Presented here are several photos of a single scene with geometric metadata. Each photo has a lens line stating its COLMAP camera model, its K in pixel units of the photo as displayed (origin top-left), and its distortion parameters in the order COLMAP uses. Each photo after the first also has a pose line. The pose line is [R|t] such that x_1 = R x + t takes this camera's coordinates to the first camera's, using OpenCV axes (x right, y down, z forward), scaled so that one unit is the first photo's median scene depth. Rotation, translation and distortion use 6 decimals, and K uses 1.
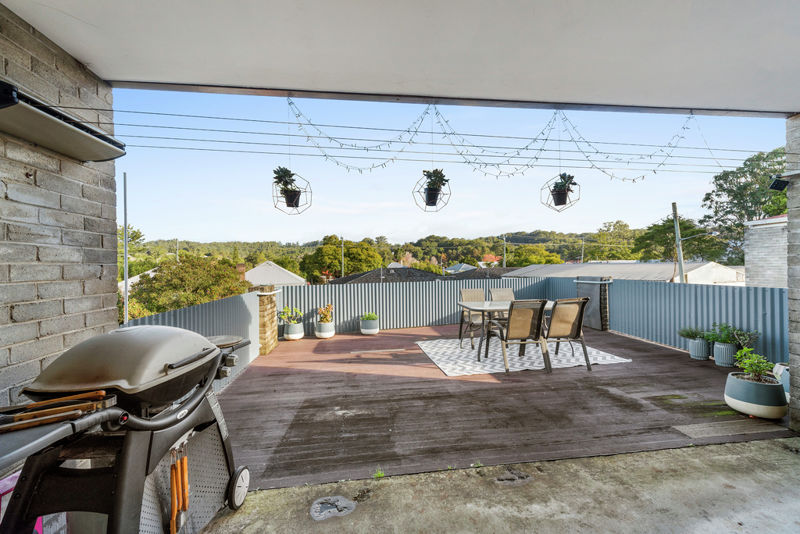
lens RADIAL K [[316.0, 0, 401.5], [0, 316.0, 267.3], [0, 0, 1]] dist [0.000322, -0.000220]
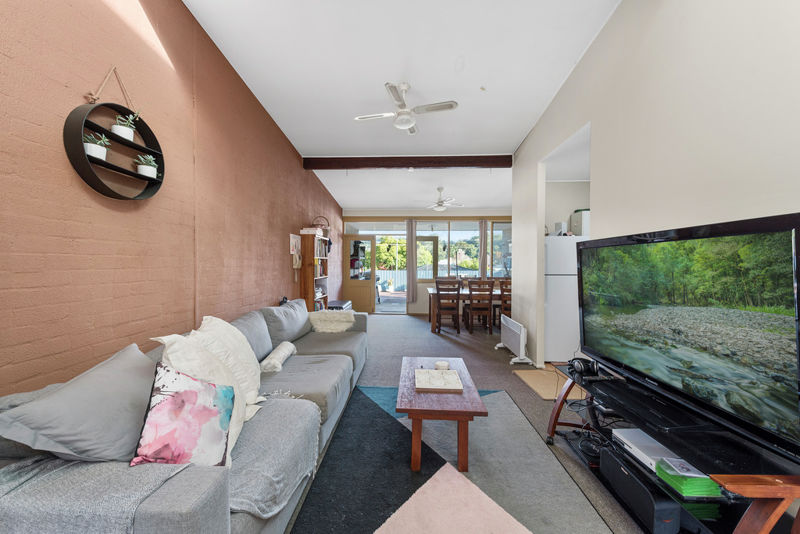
lens RADIAL K [[316.0, 0, 401.0], [0, 316.0, 265.3], [0, 0, 1]] dist [0.000322, -0.000220]
pose [[0.985397, 0.022204, -0.168817, 0.023422], [-0.021333, 0.999748, 0.006973, -0.000238], [0.168929, -0.003270, 0.985623, -0.130479]]
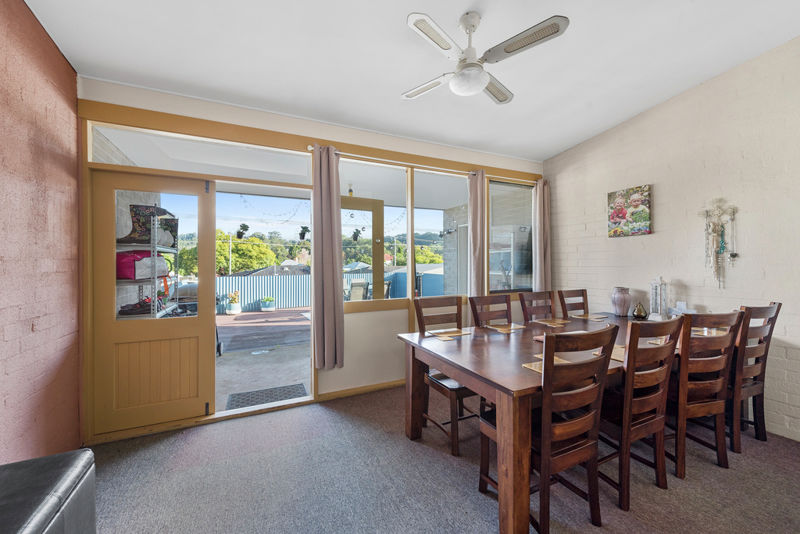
lens RADIAL K [[316.0, 0, 405.6], [0, 316.0, 261.8], [0, 0, 1]] dist [0.000322, -0.000220]
pose [[0.945647, 0.015518, 0.324823, 0.001959], [-0.011625, 0.999836, -0.013921, -0.000023], [-0.324986, 0.009389, 0.945672, -0.054358]]
